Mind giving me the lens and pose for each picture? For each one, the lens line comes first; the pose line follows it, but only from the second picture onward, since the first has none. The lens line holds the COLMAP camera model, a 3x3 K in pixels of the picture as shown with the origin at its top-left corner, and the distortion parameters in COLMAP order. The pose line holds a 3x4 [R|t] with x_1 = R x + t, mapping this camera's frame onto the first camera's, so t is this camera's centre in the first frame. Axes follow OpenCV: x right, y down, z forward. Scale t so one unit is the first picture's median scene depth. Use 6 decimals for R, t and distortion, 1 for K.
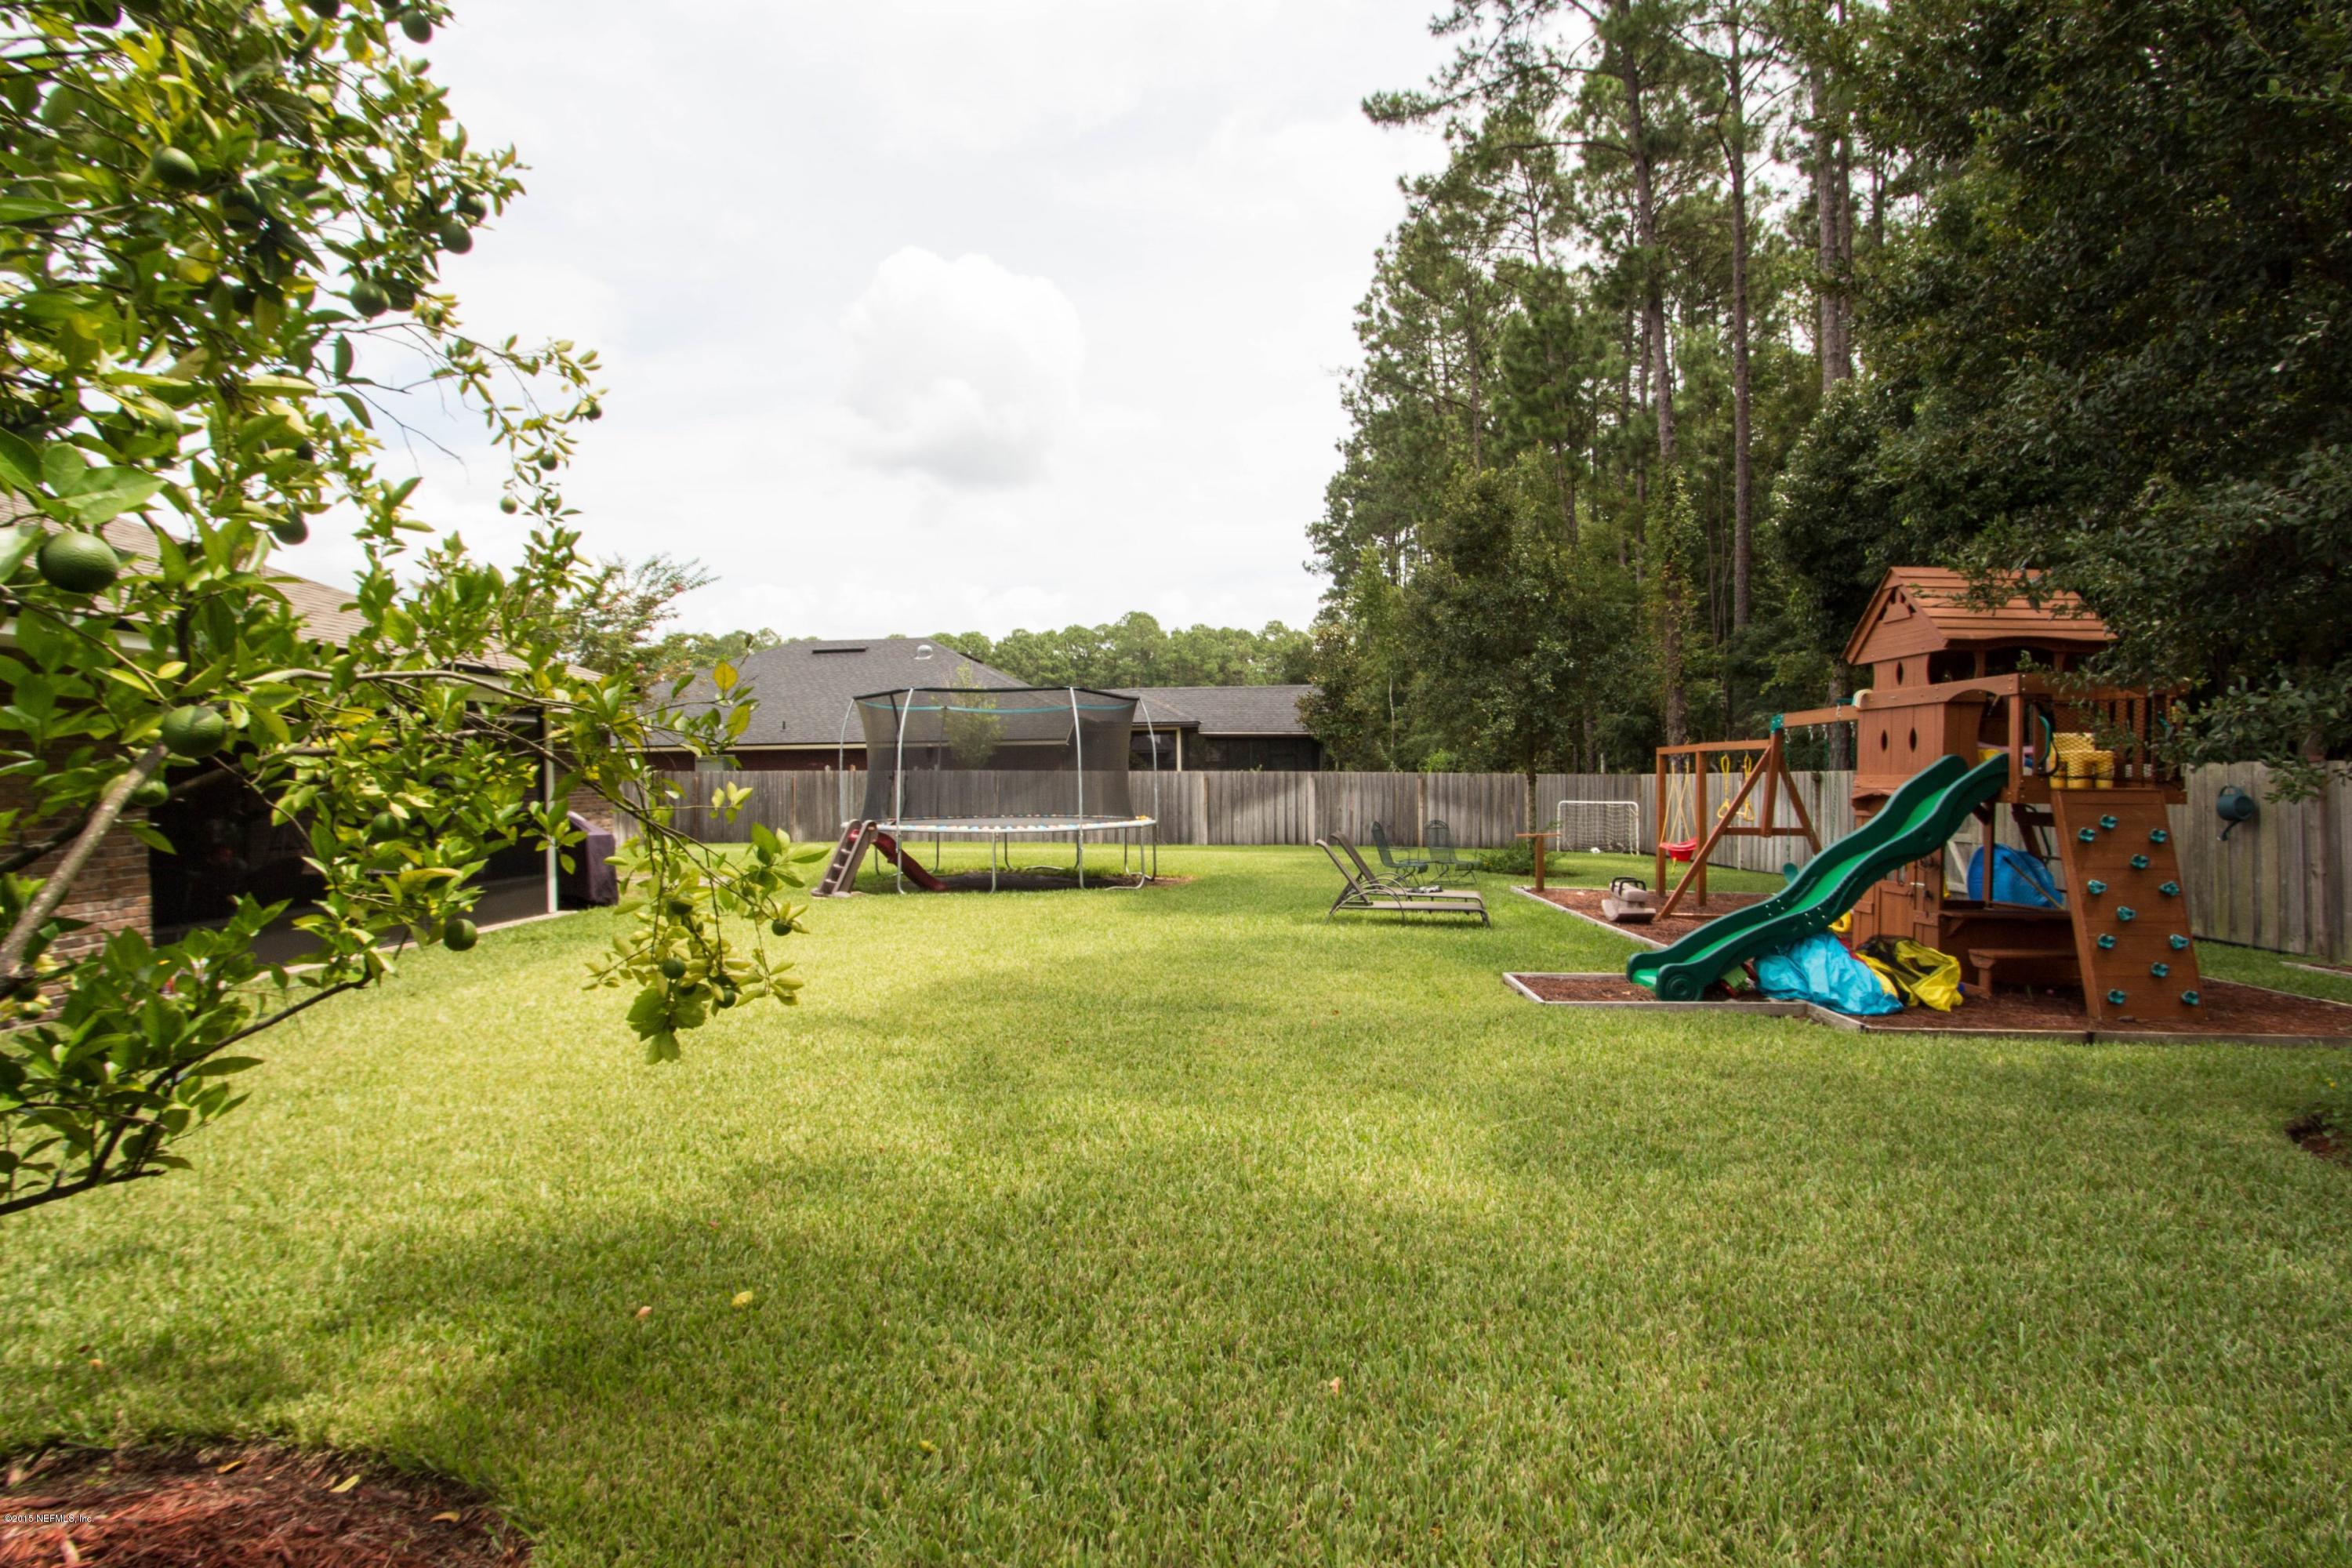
lens RADIAL K [[1082.1, 0, 1176.0], [0, 1082.1, 784.0], [0, 0, 1]] dist [-0.033394, 0.000985]
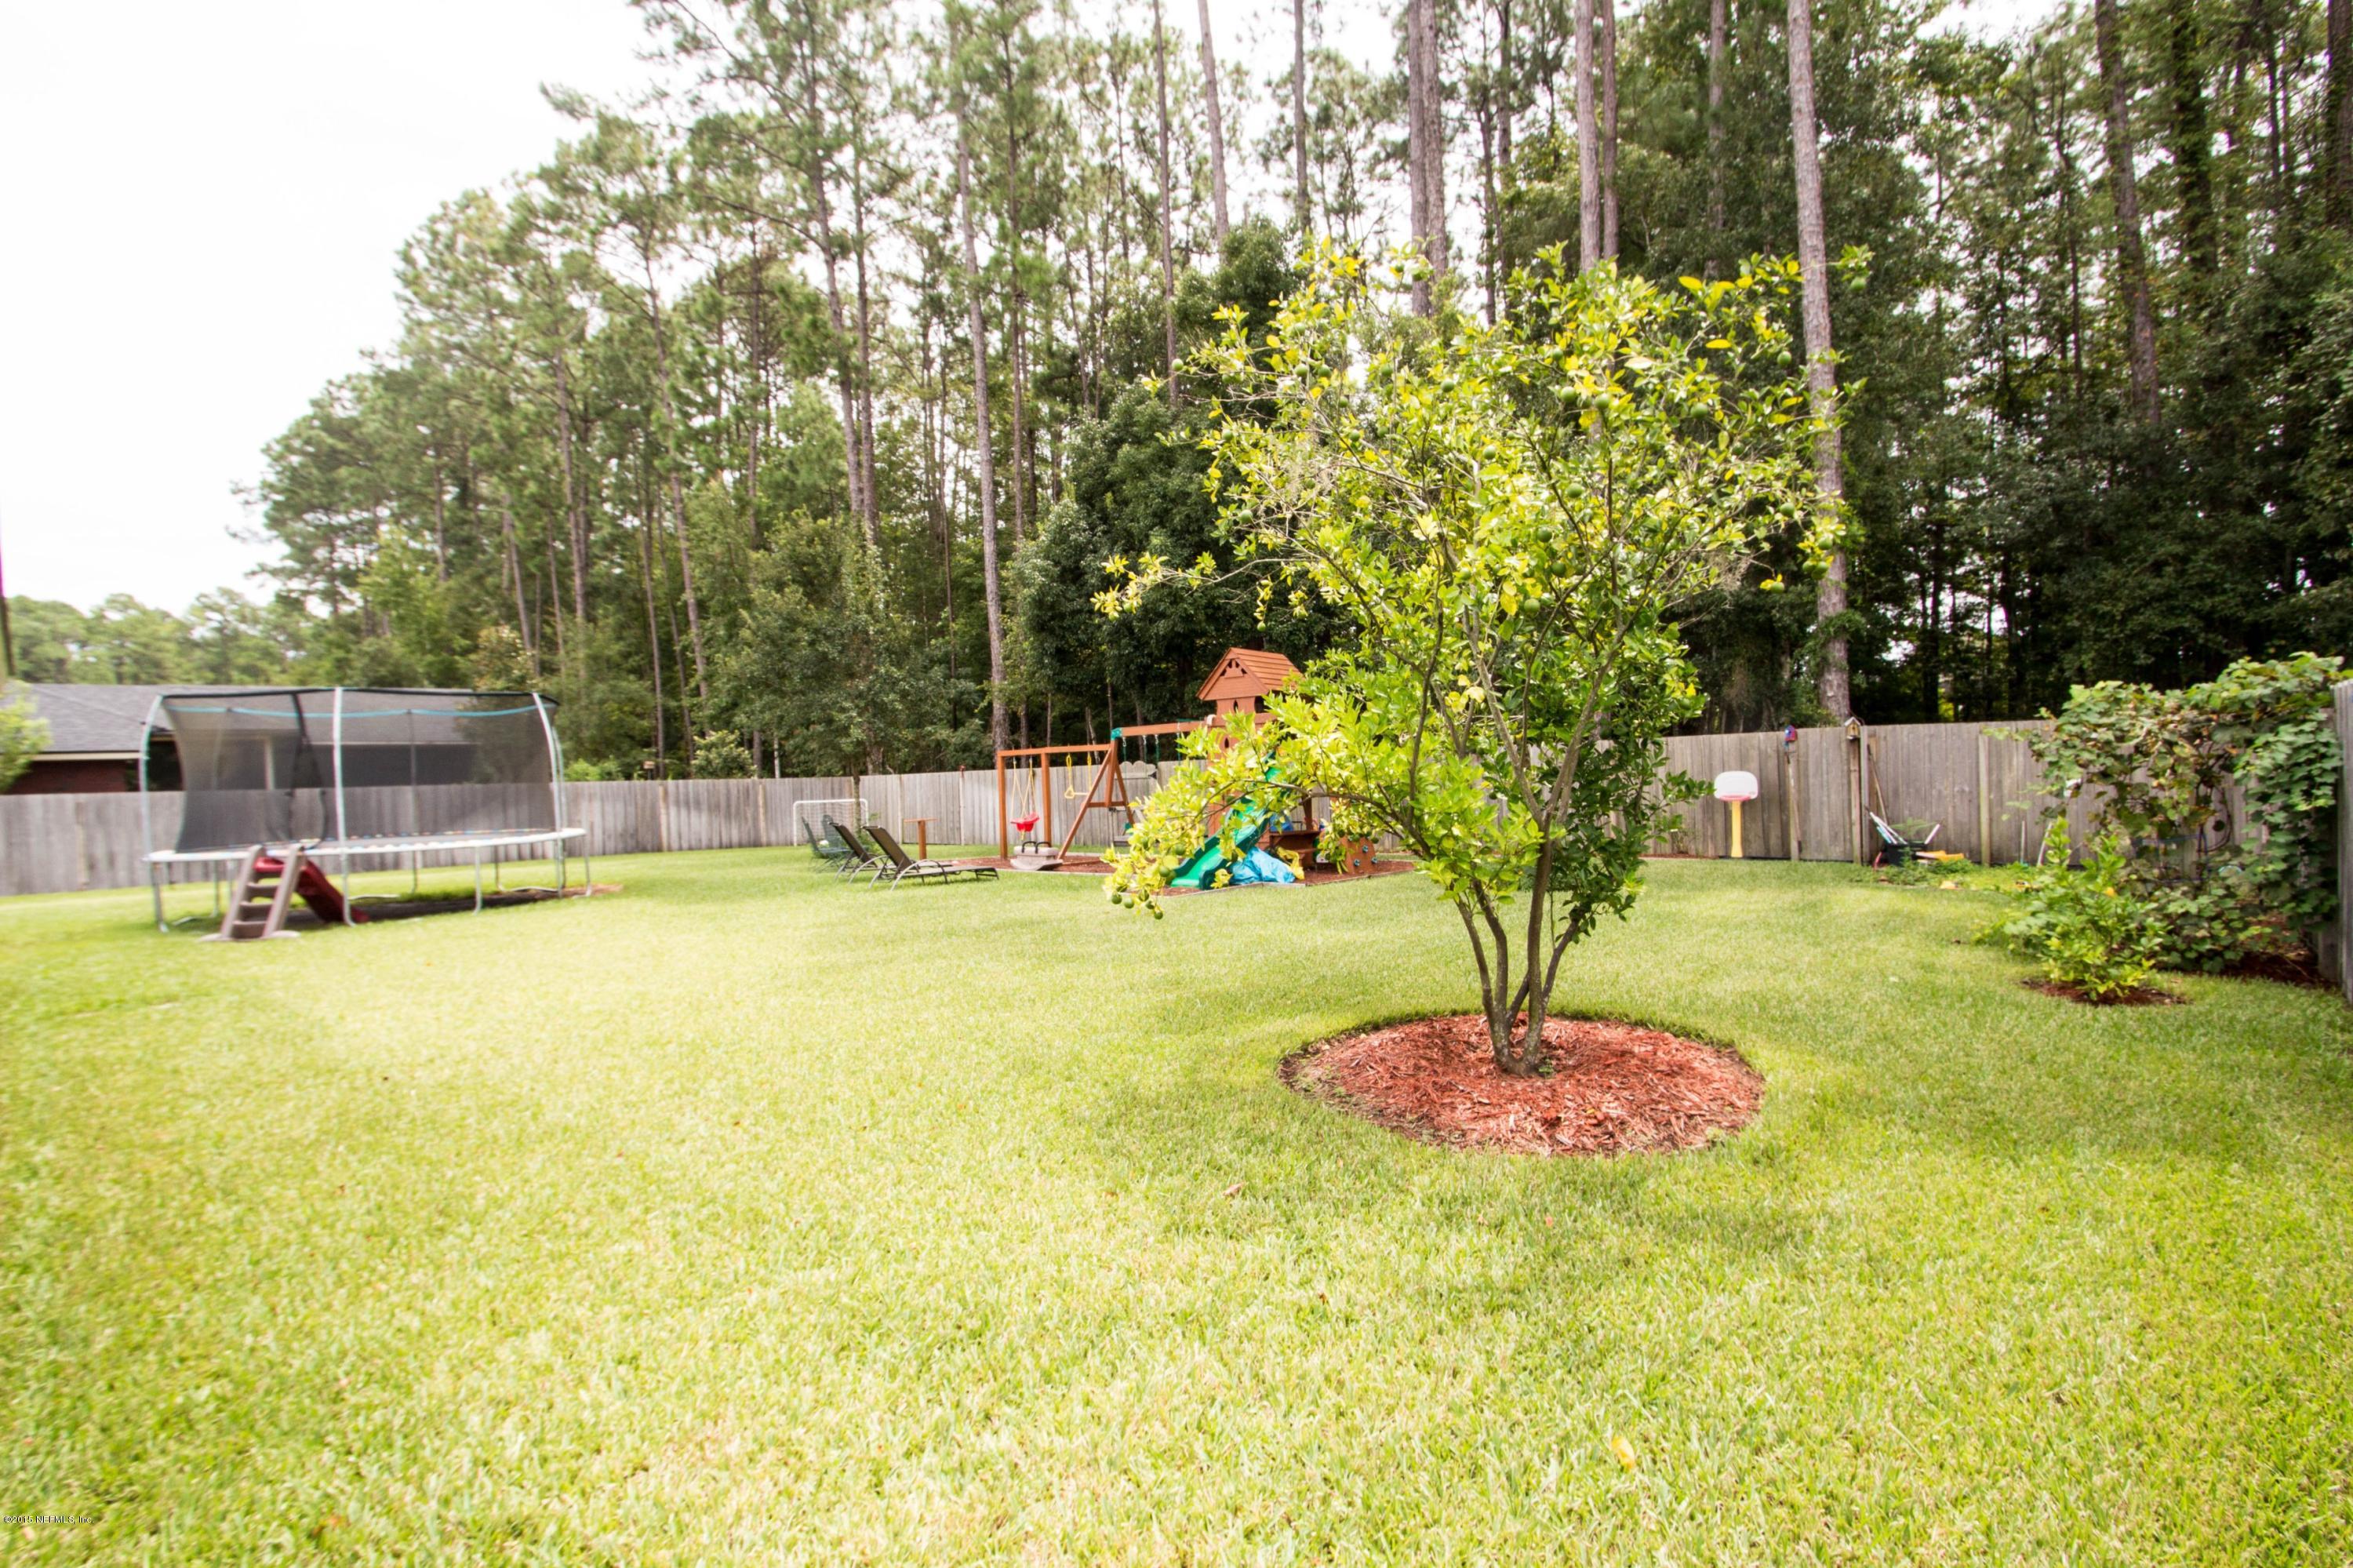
lens RADIAL K [[1082.6, 0, 1176.5], [0, 1082.6, 784.0], [0, 0, 1]] dist [-0.033394, 0.000985]
pose [[0.618214, -0.033631, 0.785290, -0.443080], [0.040222, 0.999129, 0.011124, 0.001860], [-0.784980, 0.024709, 0.619028, -0.031642]]
